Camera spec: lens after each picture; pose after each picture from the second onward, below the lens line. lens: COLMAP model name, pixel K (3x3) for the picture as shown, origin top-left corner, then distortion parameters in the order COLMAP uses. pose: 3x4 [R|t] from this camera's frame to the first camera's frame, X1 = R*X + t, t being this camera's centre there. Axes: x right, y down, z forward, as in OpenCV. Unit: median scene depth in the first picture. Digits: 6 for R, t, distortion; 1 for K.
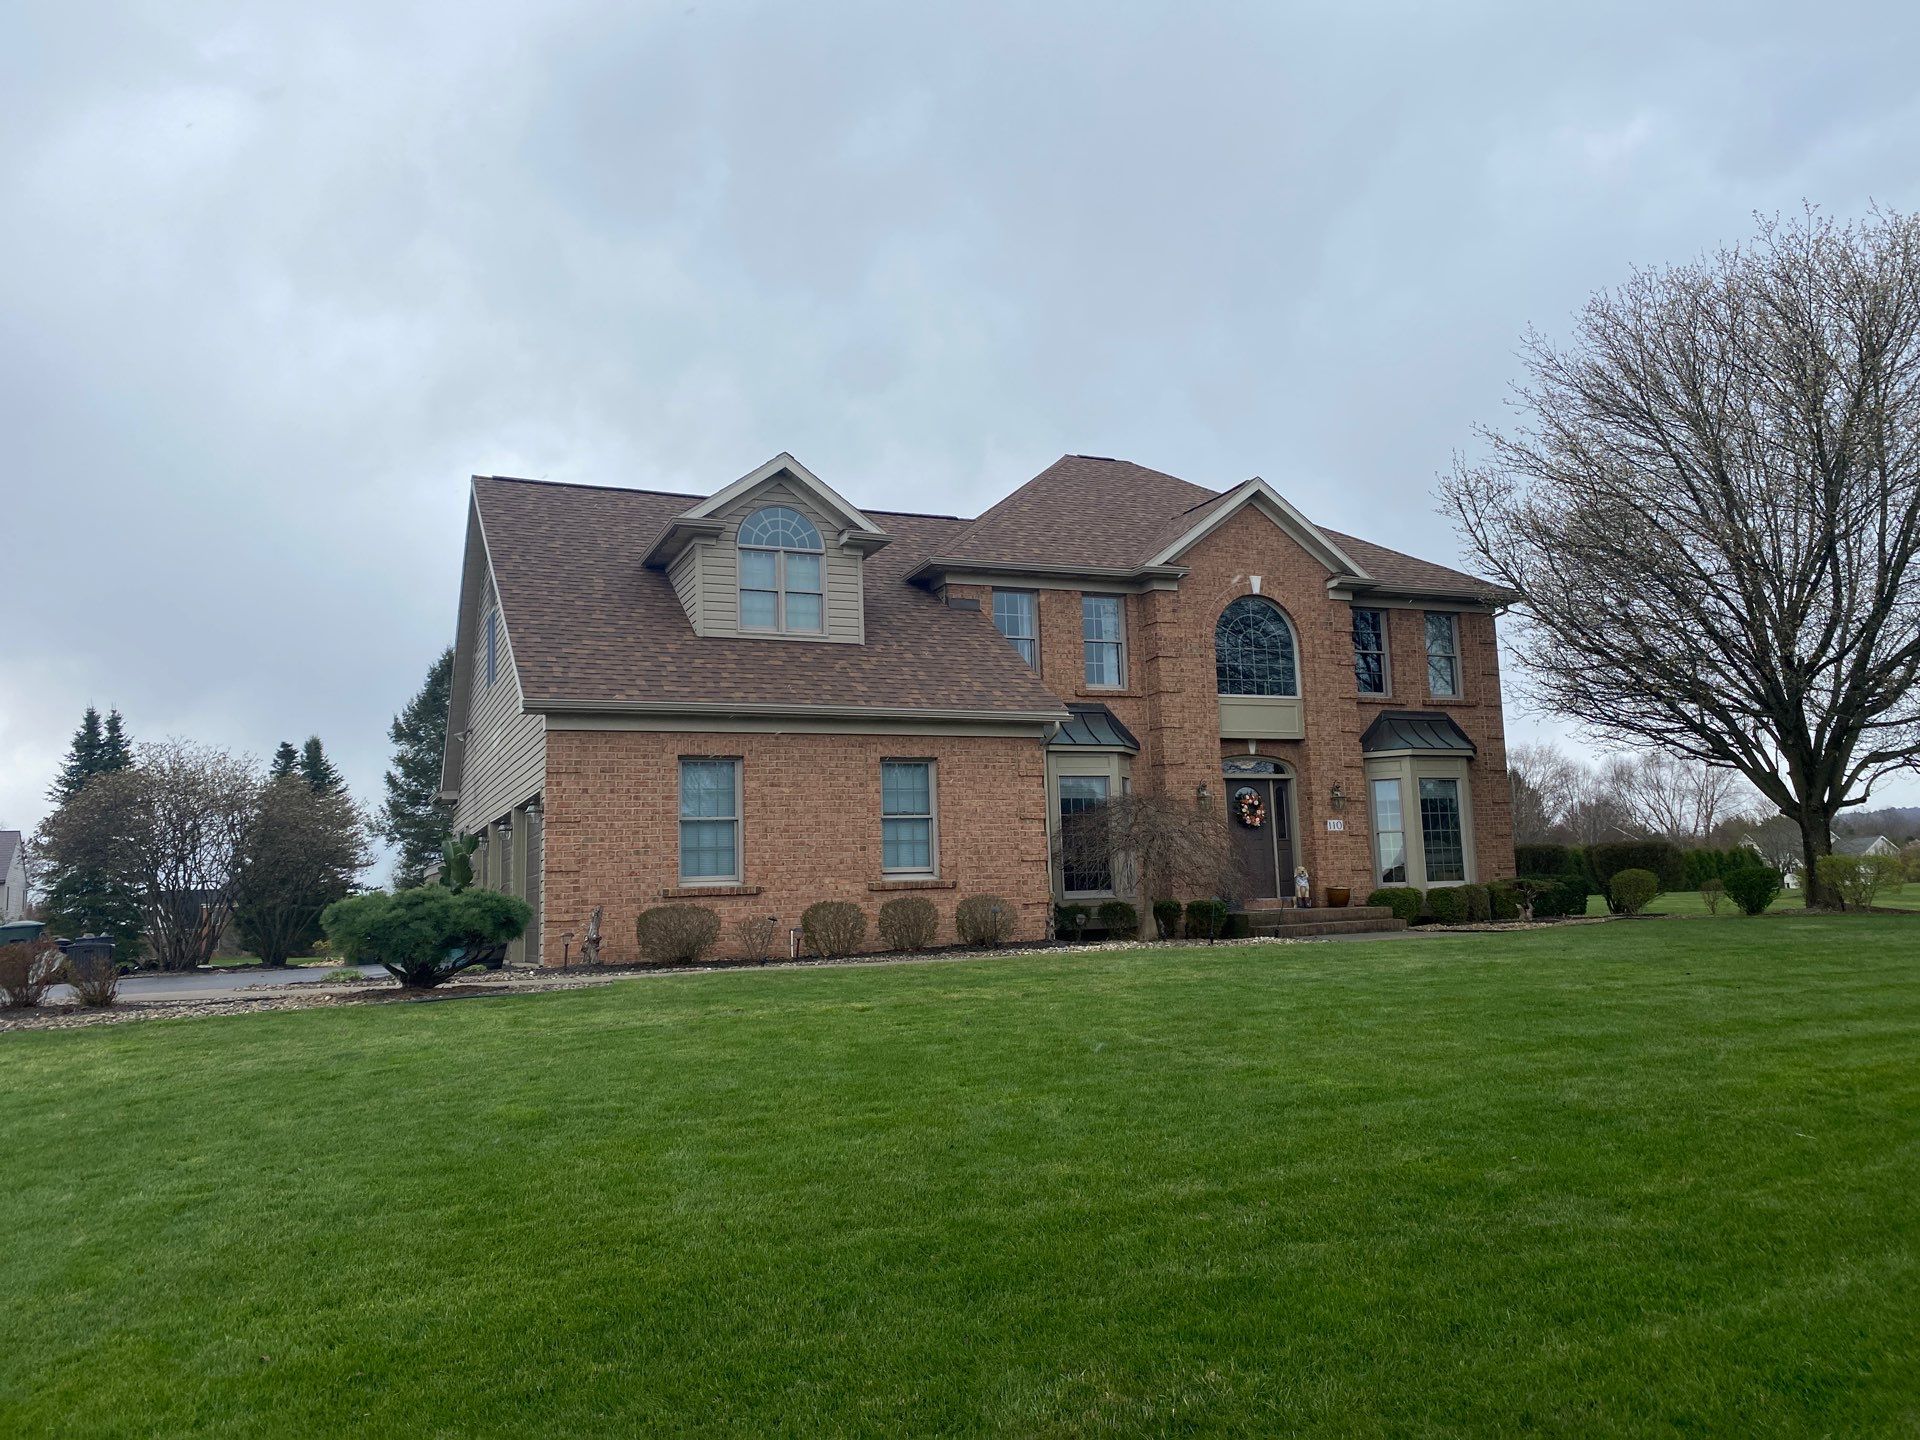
lens RADIAL K [[1439.3, 0, 955.6], [0, 1439.3, 731.4], [0, 0, 1]] dist [0.045527, -0.053952]
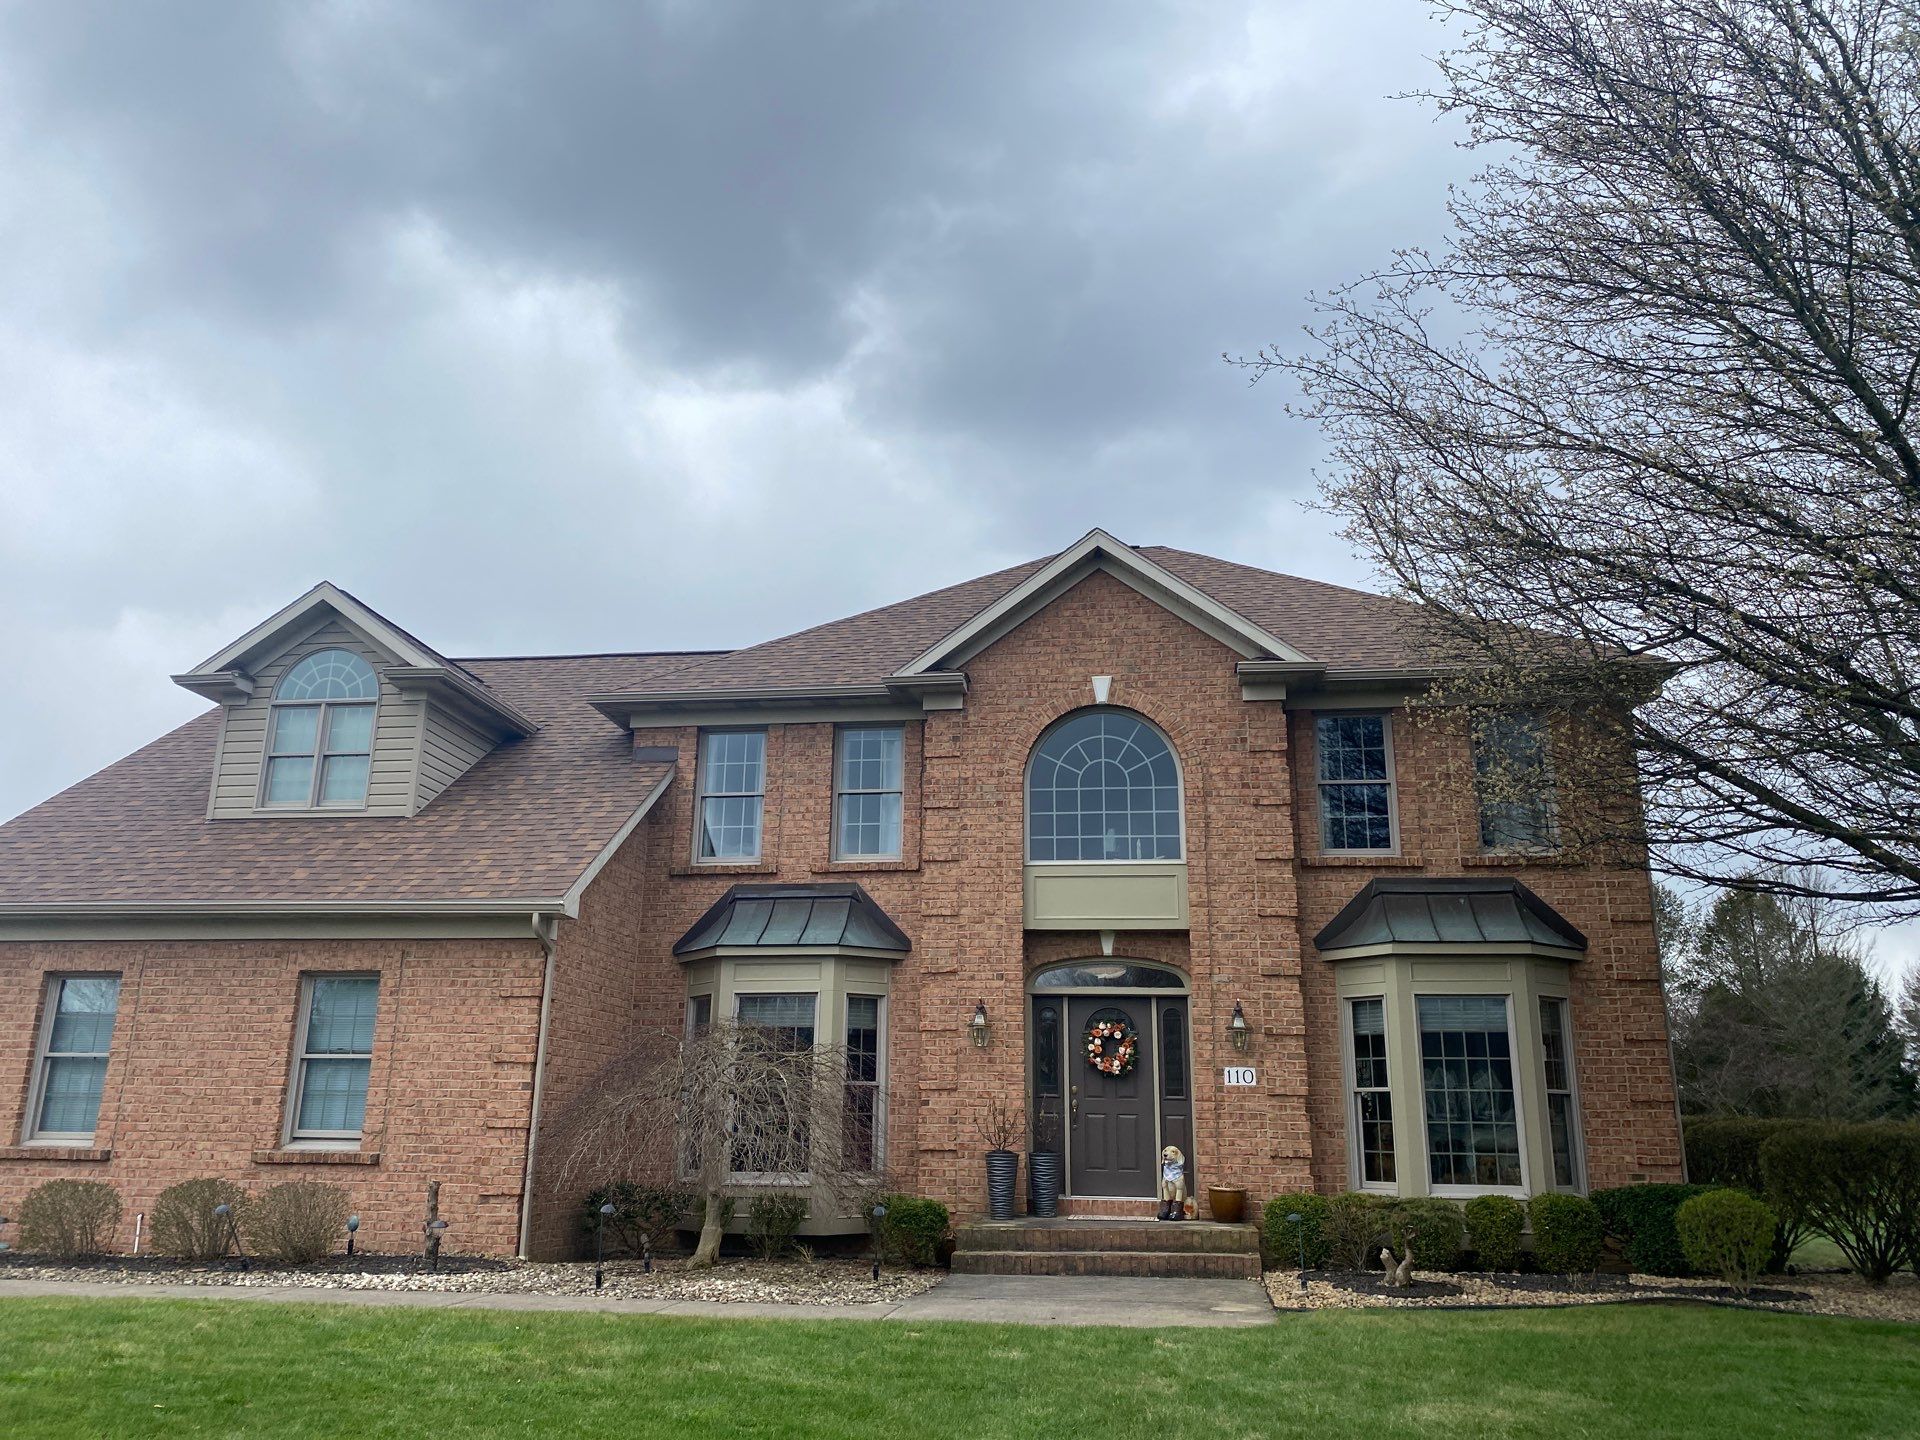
lens RADIAL K [[1439.3, 0, 967.0], [0, 1439.3, 706.8], [0, 0, 1]] dist [0.045527, -0.053952]
pose [[0.859363, -0.096147, -0.502245, 0.498311], [0.019688, 0.987658, -0.155386, 0.005363], [0.510986, 0.123645, 0.850650, 0.436162]]
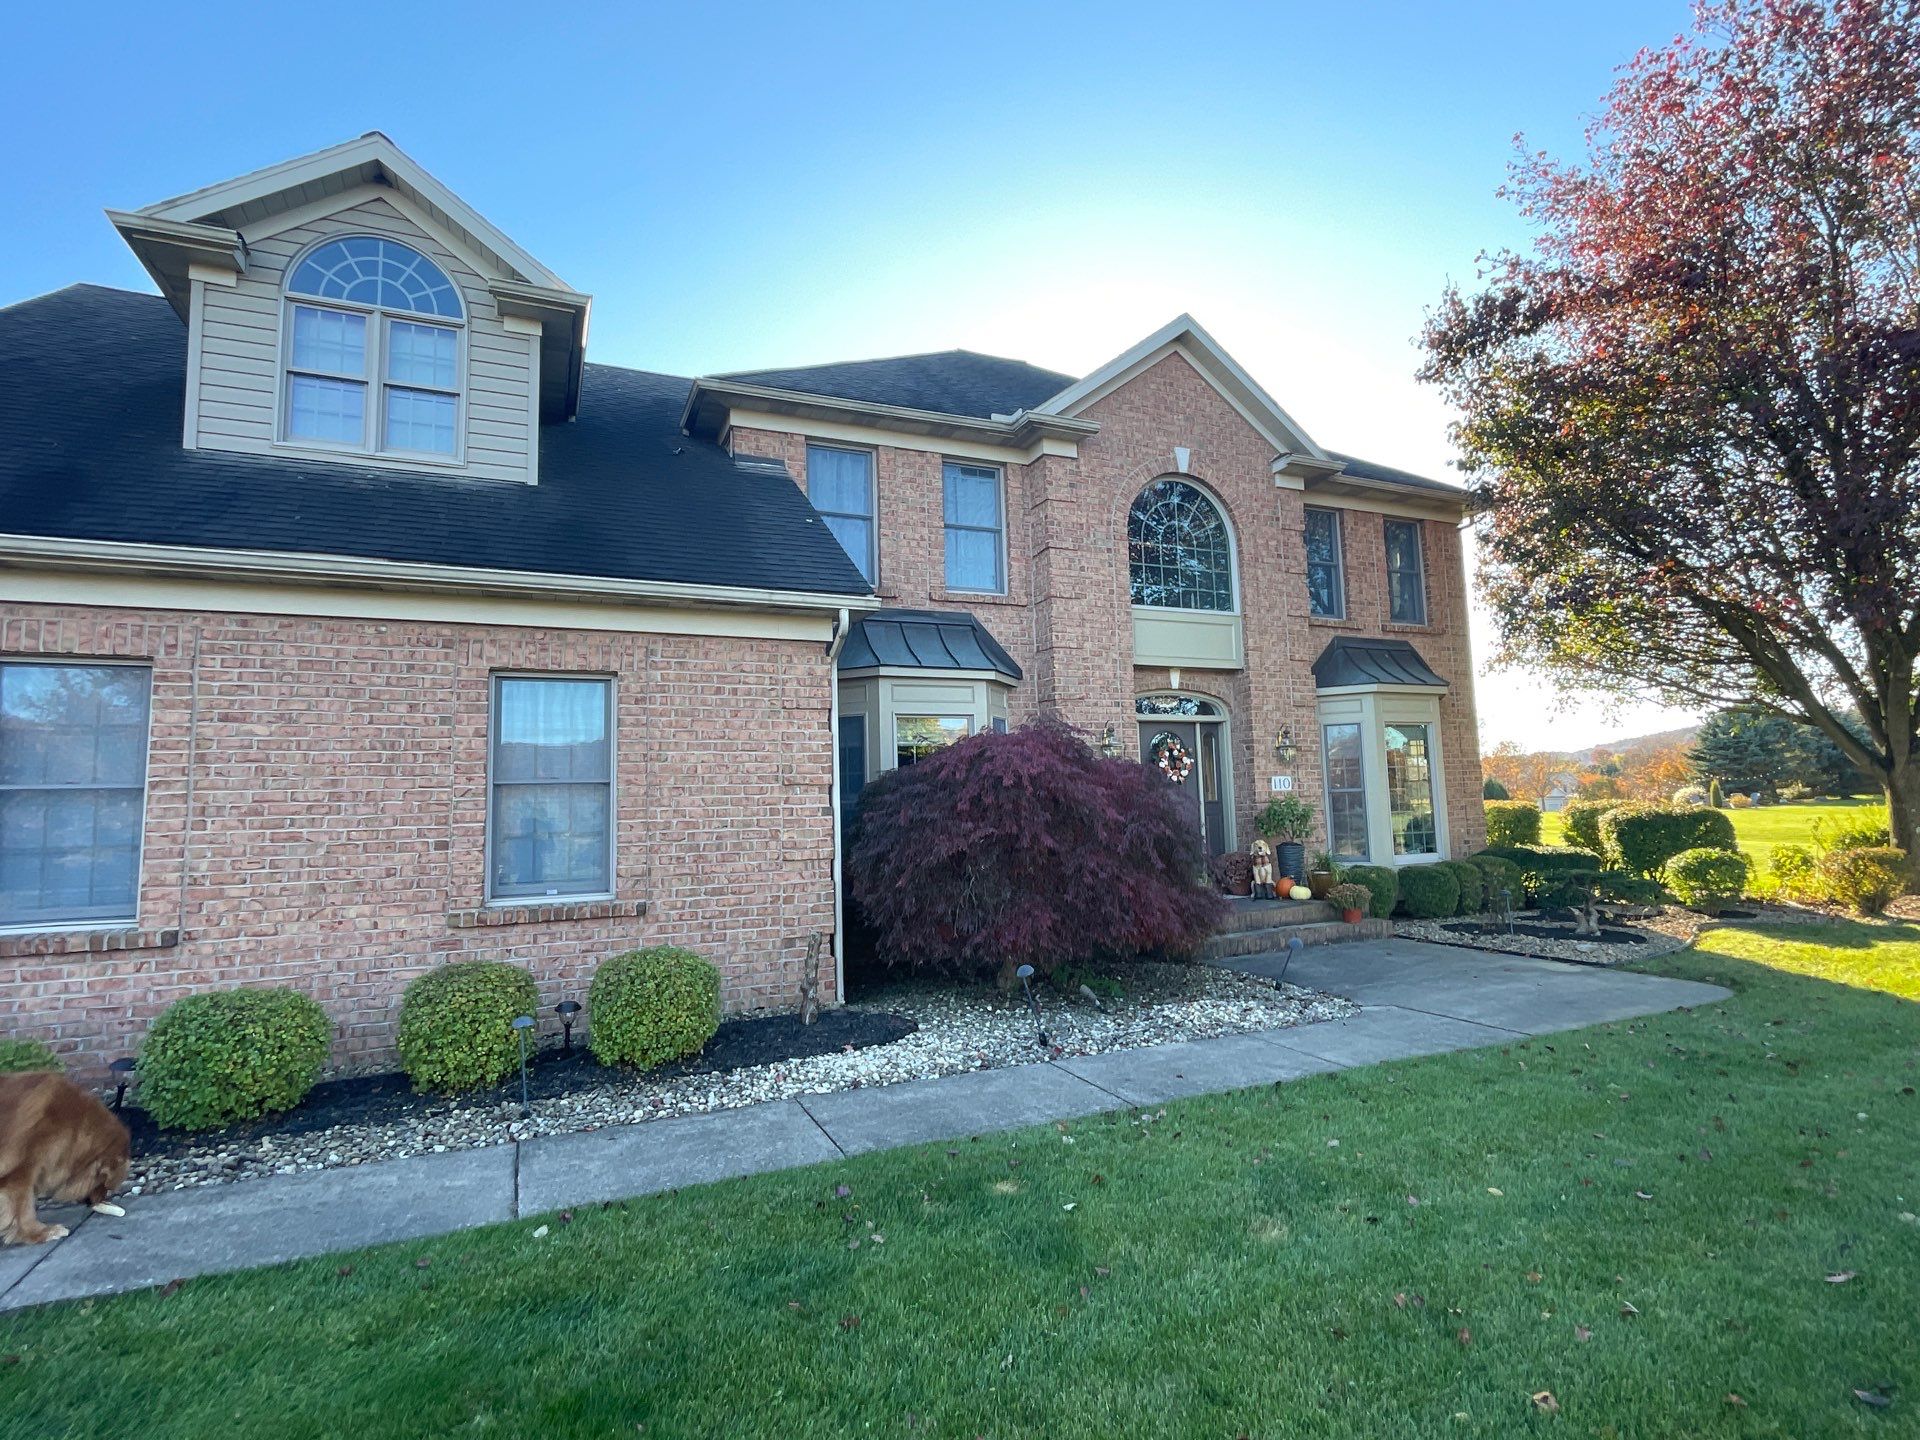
lens RADIAL K [[934.1, 0, 965.3], [0, 934.1, 717.6], [0, 0, 1]] dist [-0.008753, -0.000216]
pose [[0.999808, 0.007717, 0.017987, 0.091958], [-0.008131, 0.999701, 0.023048, 0.021721], [-0.017804, -0.023190, 0.999573, 0.537435]]
